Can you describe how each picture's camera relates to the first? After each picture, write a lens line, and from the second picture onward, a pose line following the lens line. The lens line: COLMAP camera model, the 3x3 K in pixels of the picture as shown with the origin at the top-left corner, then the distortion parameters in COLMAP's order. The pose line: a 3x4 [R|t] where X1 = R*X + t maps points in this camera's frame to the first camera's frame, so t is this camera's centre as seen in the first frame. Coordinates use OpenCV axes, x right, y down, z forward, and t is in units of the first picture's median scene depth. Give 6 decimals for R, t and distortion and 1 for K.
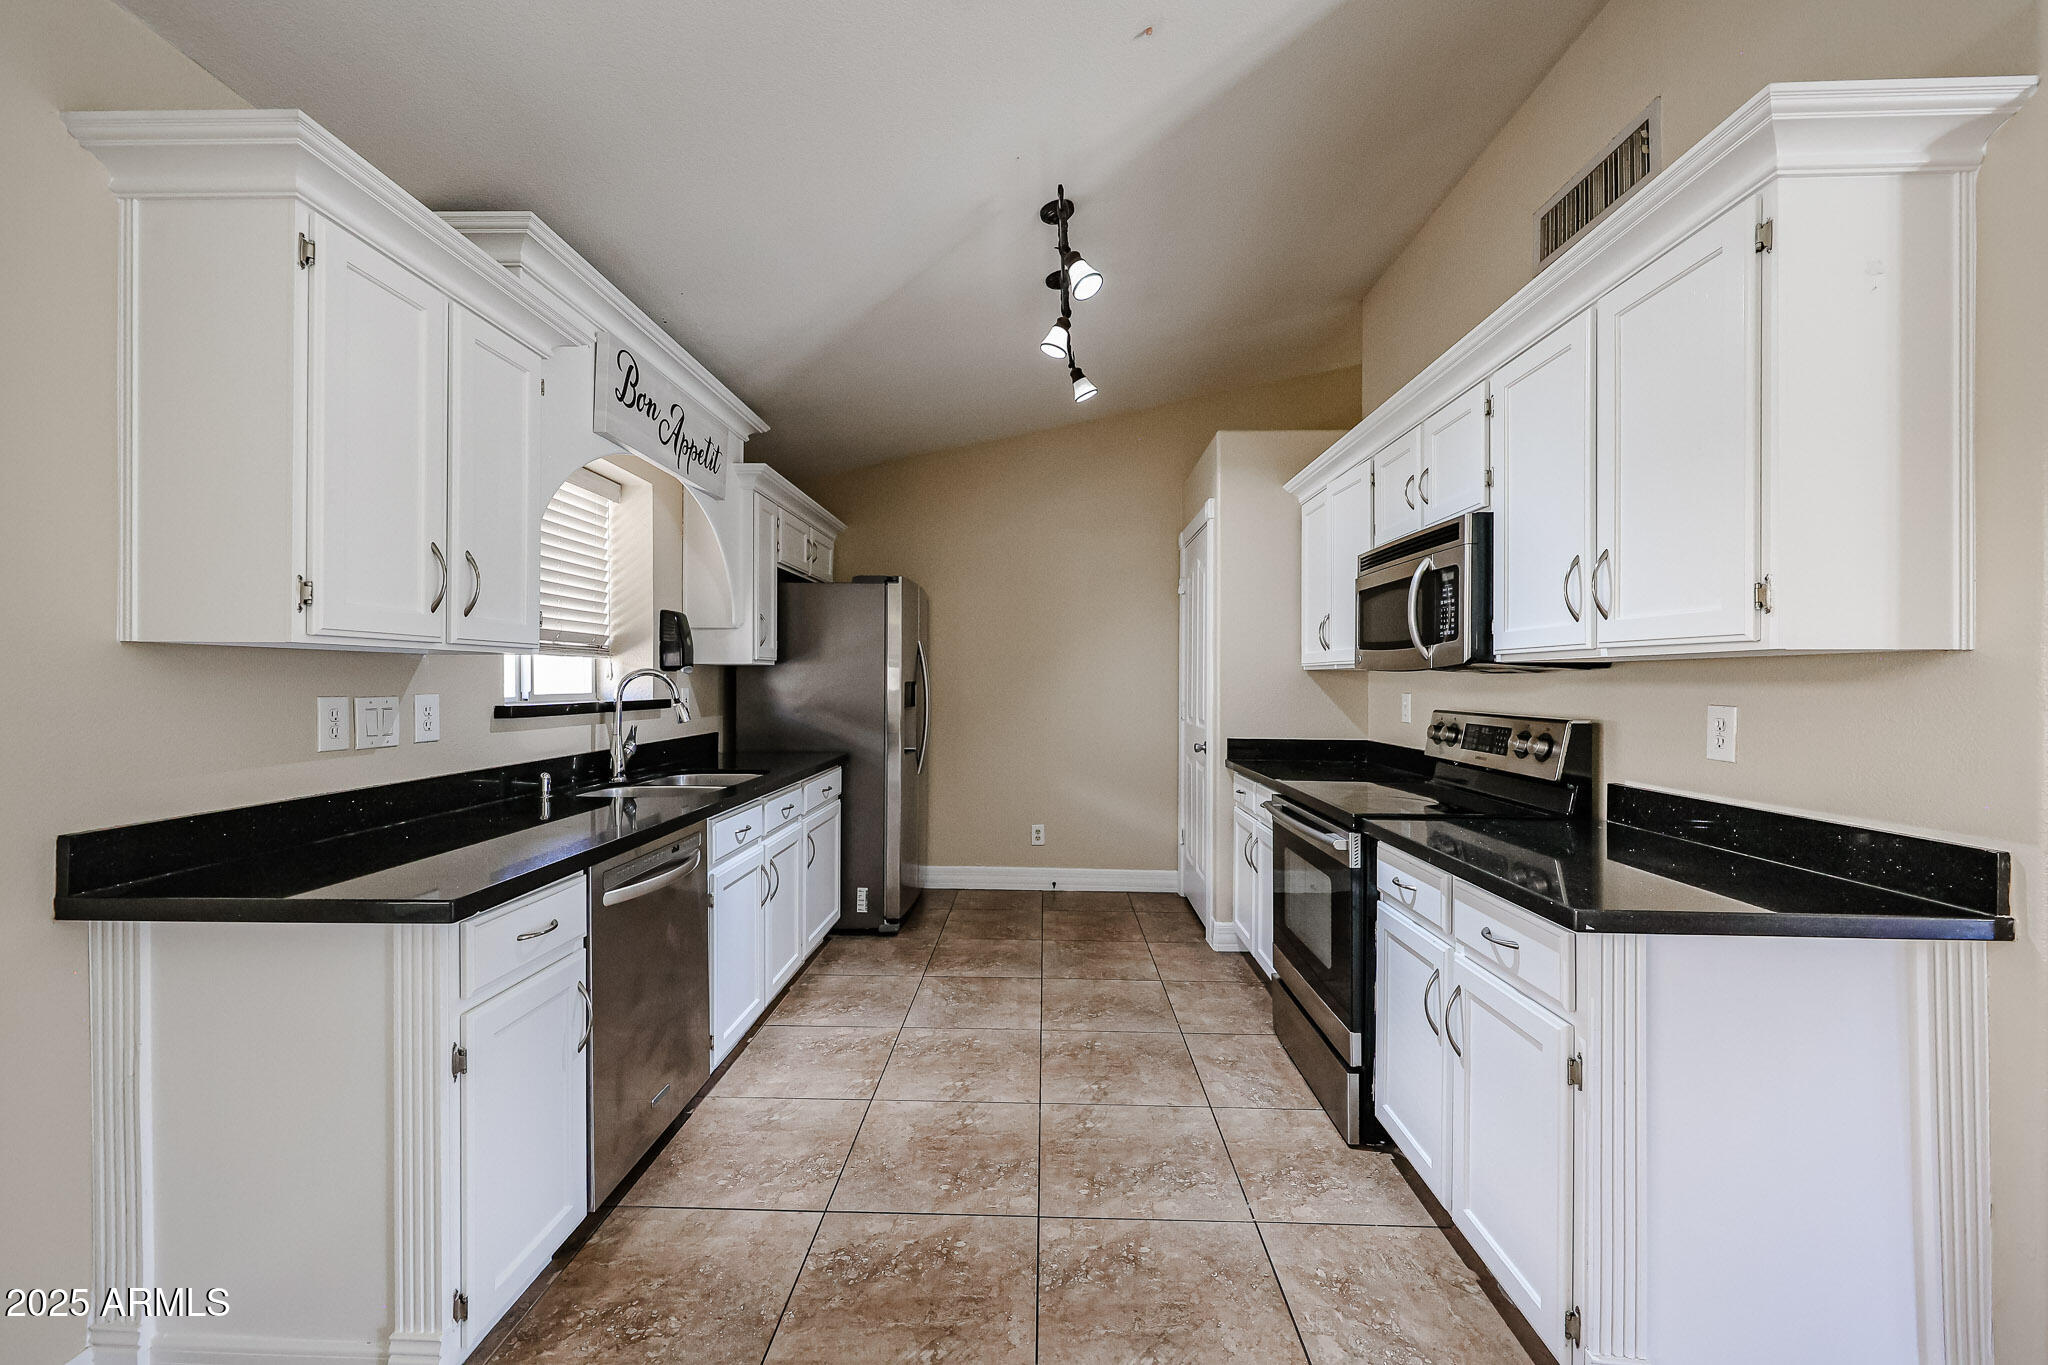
lens RADIAL K [[799.3, 0, 1027.6], [0, 799.3, 676.3], [0, 0, 1]] dist [-0.003048, 0.000067]
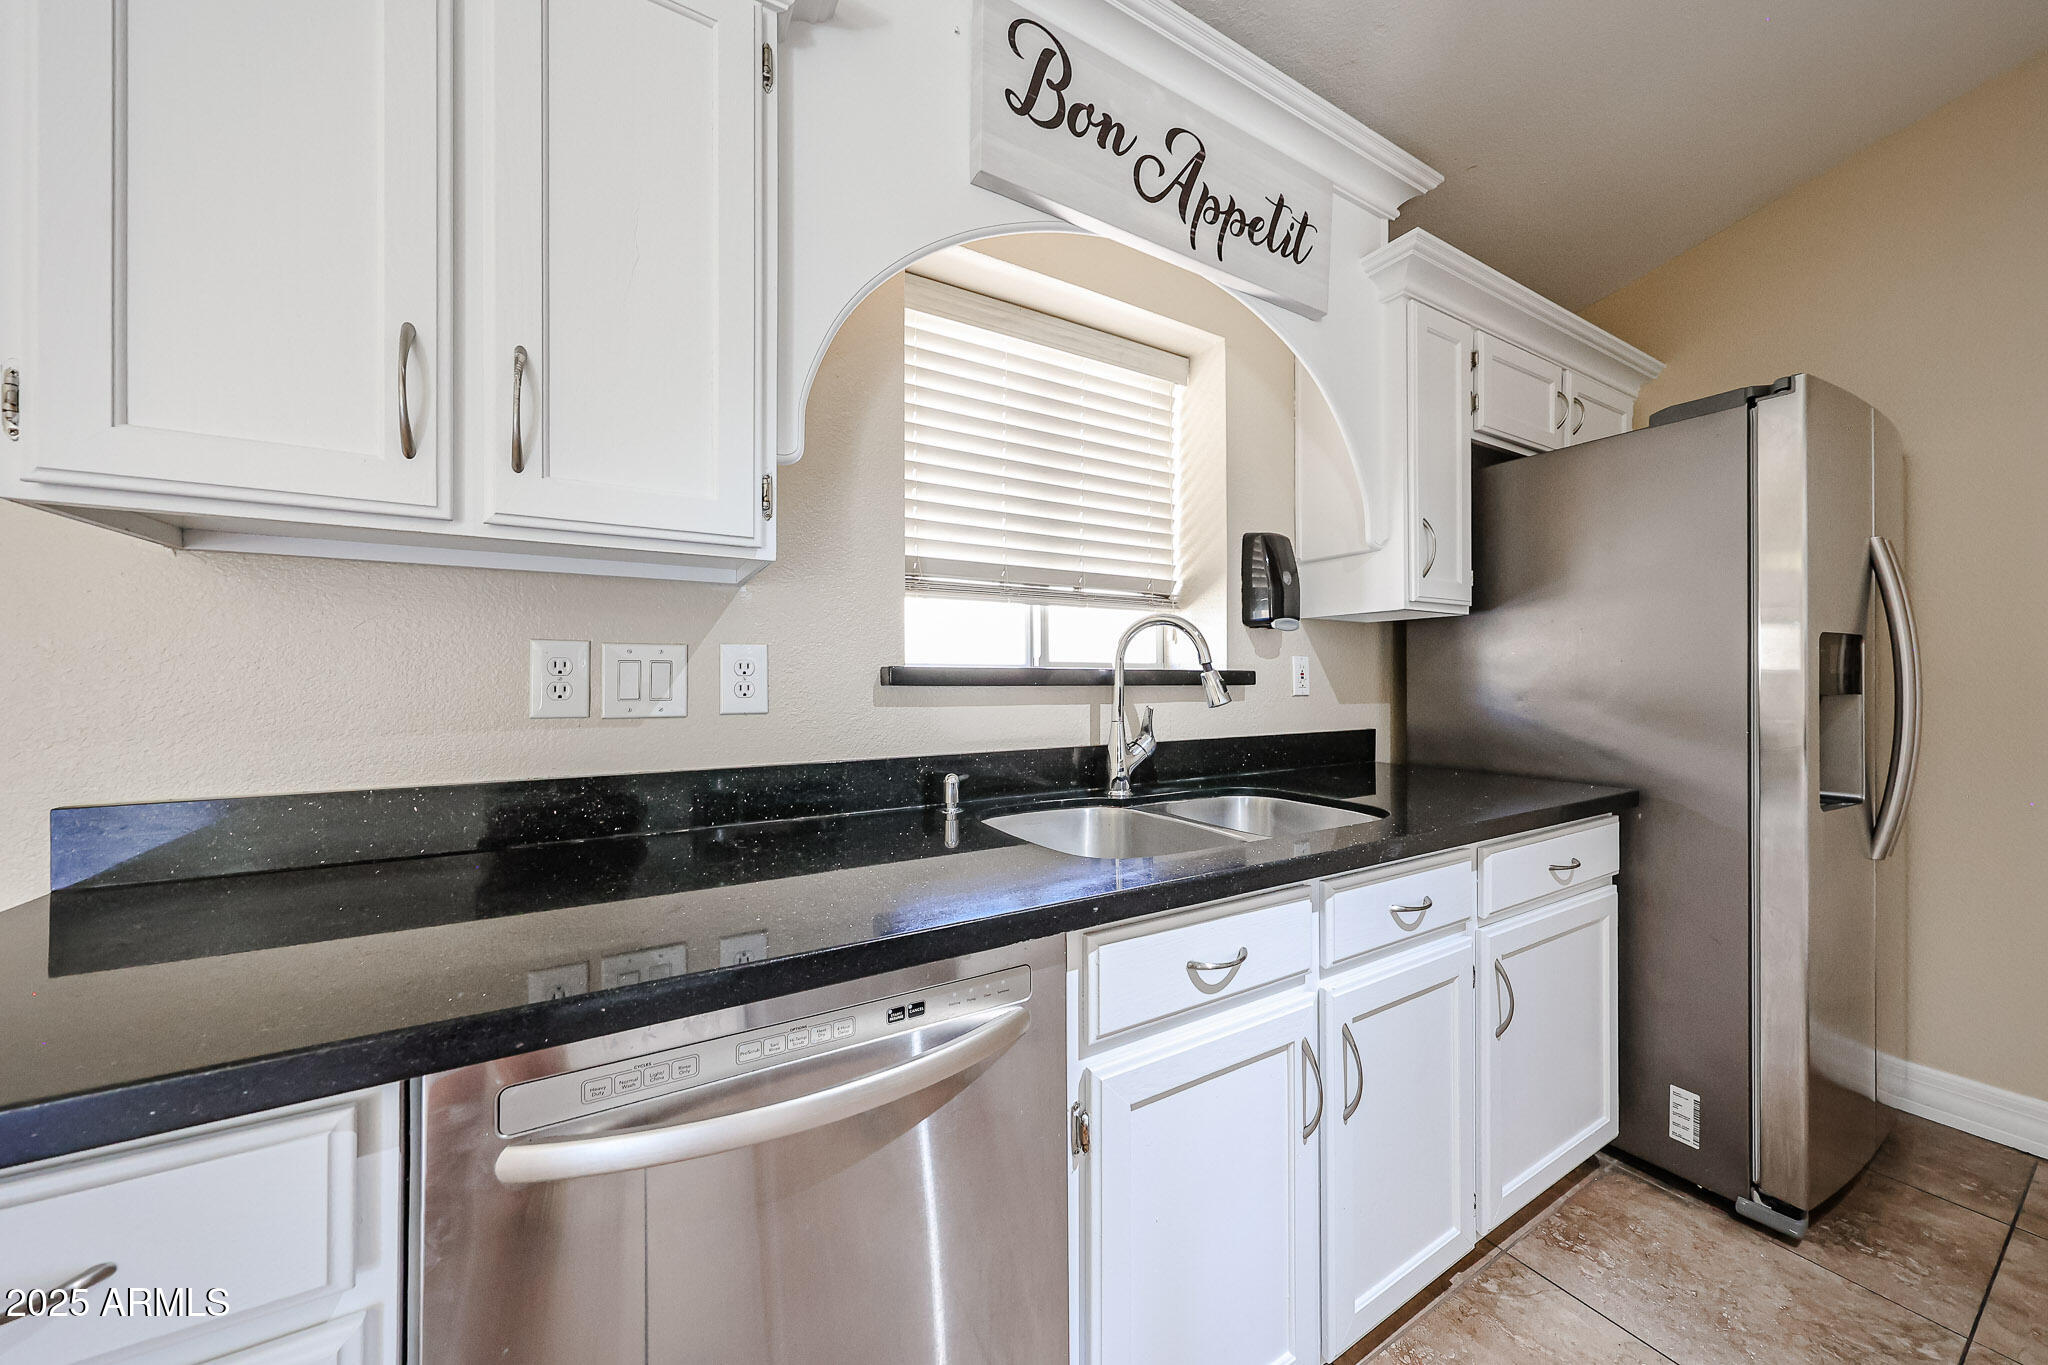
lens RADIAL K [[701.3, 0, 1021.8], [0, 701.3, 676.0], [0, 0, 1]] dist [0.001356, 0.000090]
pose [[0.524688, -0.005609, -0.851276, -0.075175], [0.005242, 0.999981, -0.003358, 0.033620], [0.851278, -0.002700, 0.524707, 0.563330]]
